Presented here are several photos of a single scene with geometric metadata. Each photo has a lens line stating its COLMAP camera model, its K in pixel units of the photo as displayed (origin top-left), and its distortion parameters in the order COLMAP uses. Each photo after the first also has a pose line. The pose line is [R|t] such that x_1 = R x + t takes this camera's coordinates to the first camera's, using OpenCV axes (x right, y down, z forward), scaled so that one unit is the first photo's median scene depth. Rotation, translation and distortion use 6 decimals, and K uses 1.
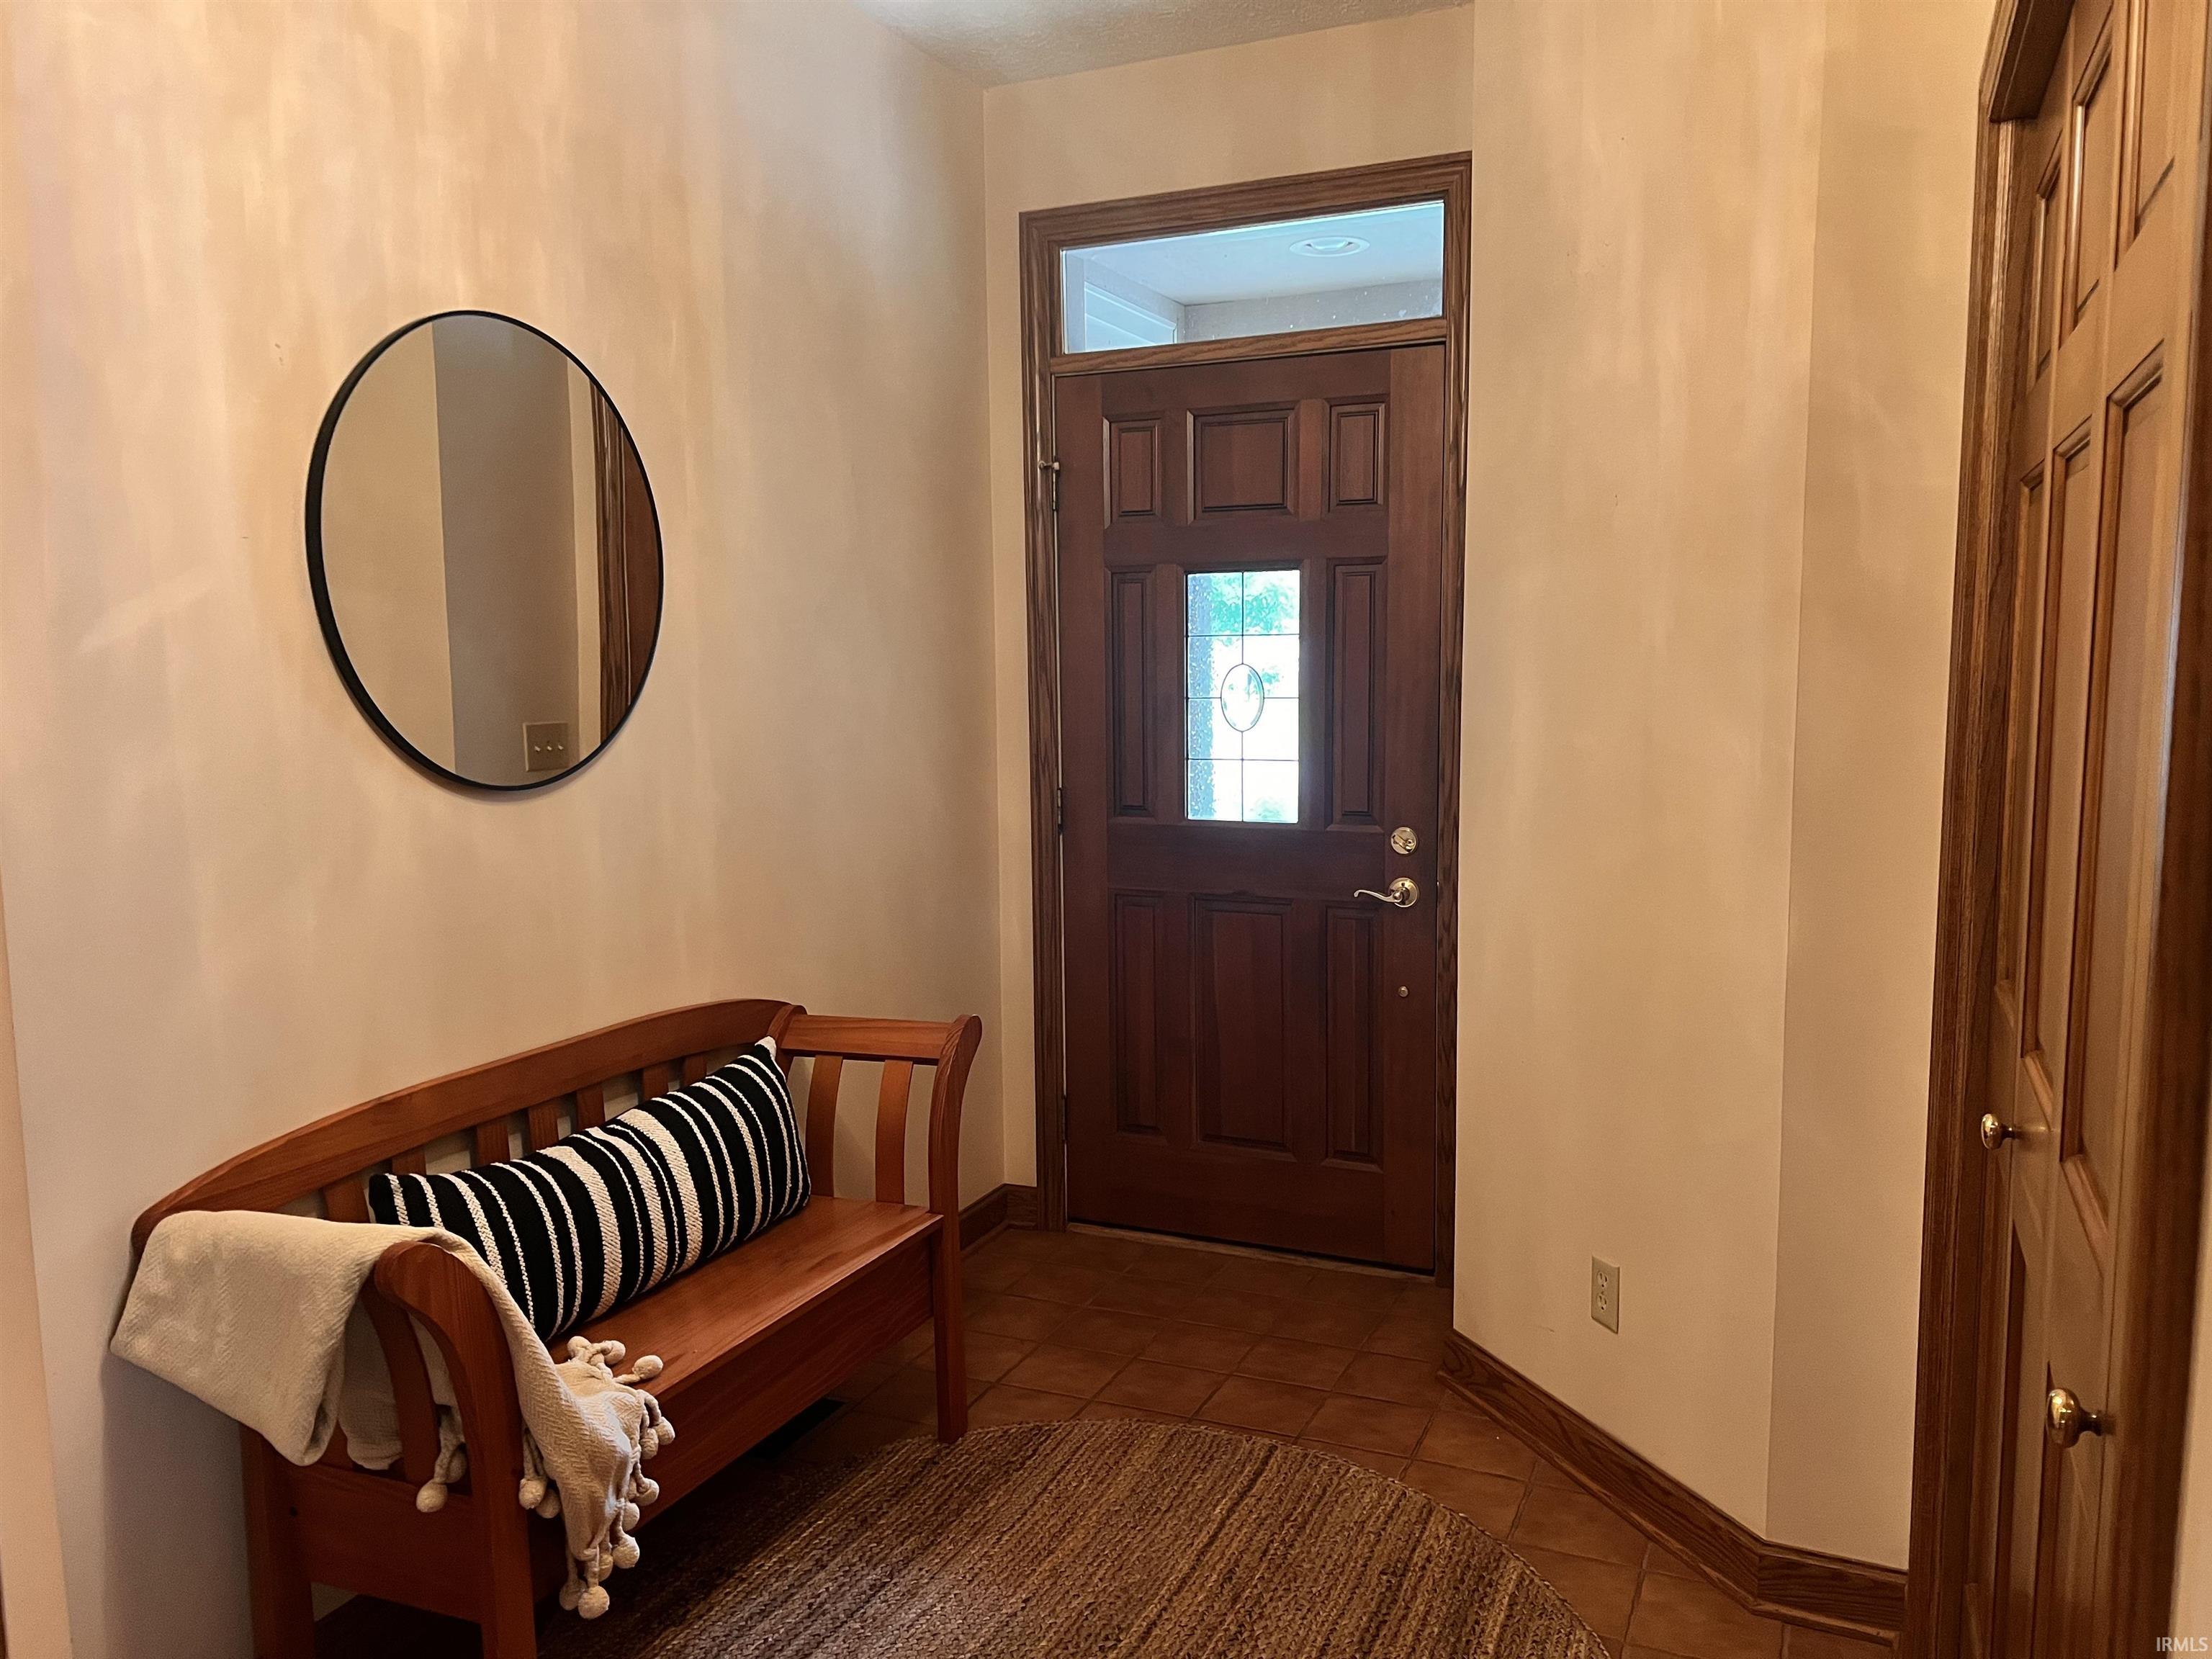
lens RADIAL K [[1640.8, 0, 1098.8], [0, 1640.8, 840.0], [0, 0, 1]] dist [0.103240, -0.114009]
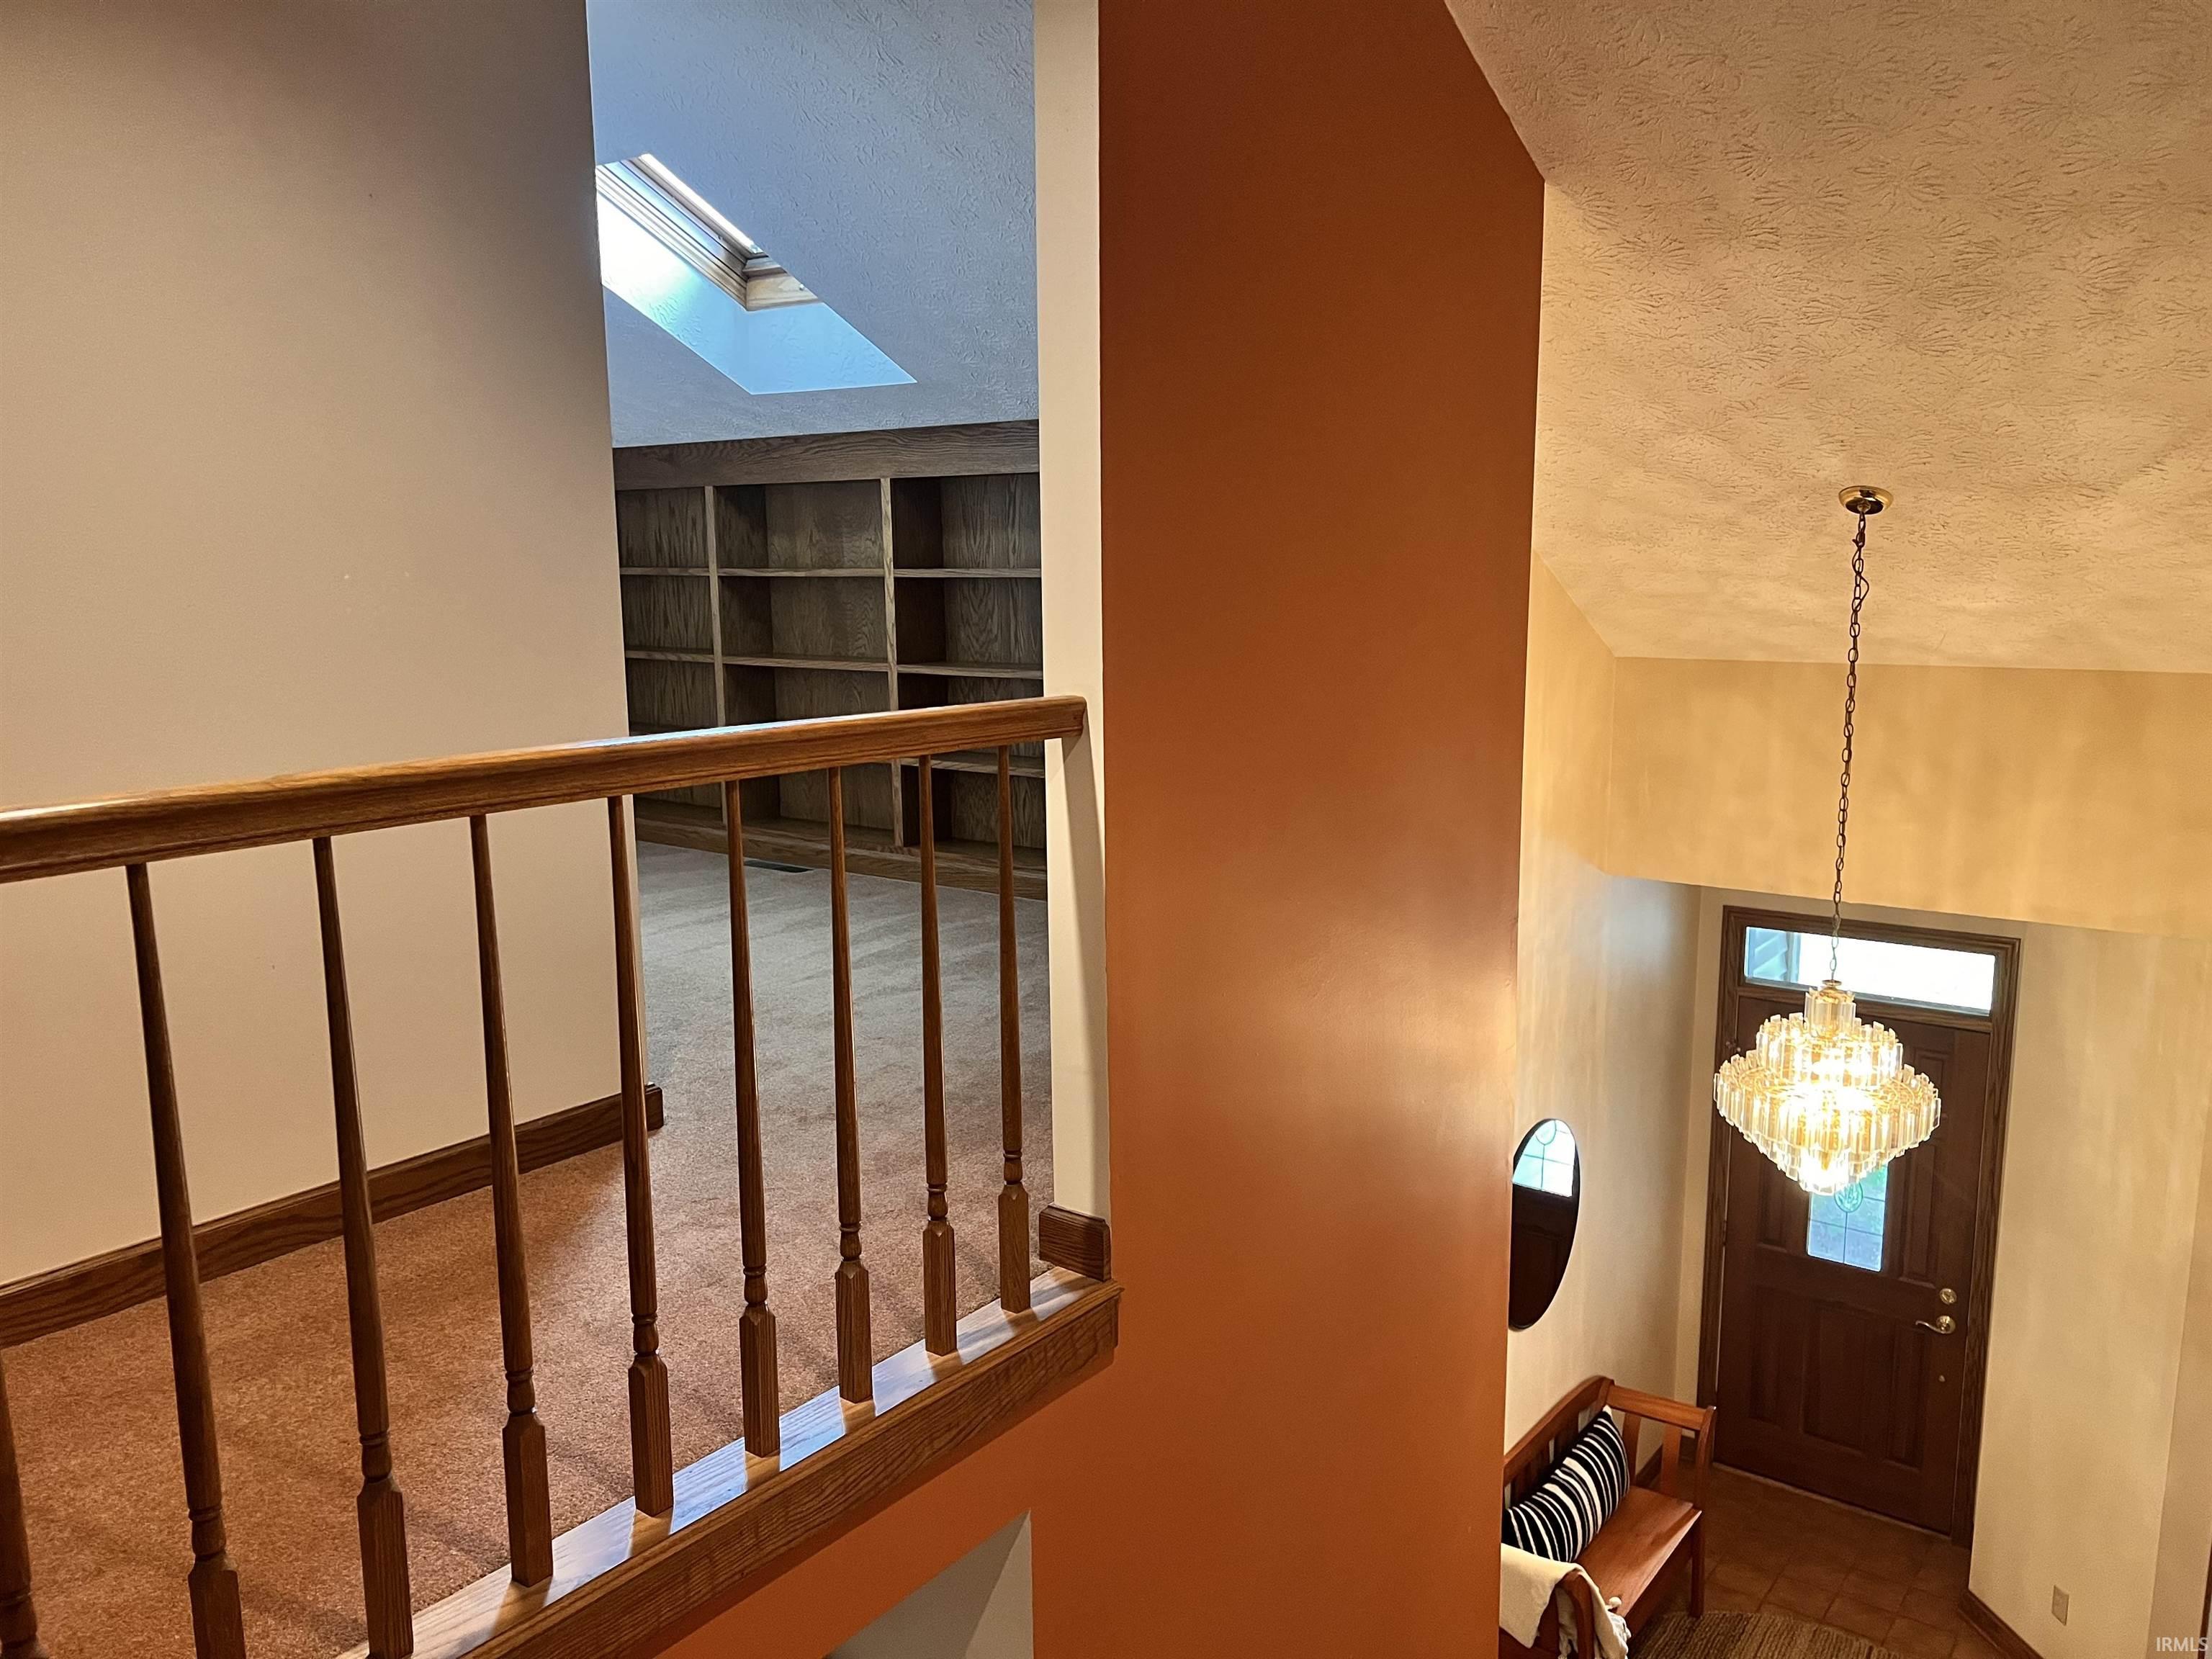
lens RADIAL K [[1640.8, 0, 1098.8], [0, 1640.8, 840.0], [0, 0, 1]] dist [0.103240, -0.114009]
pose [[0.974063, 0.045300, -0.221697, -0.364270], [-0.032783, 0.997671, 0.059821, -0.636362], [0.223891, -0.051001, 0.973279, -1.030836]]
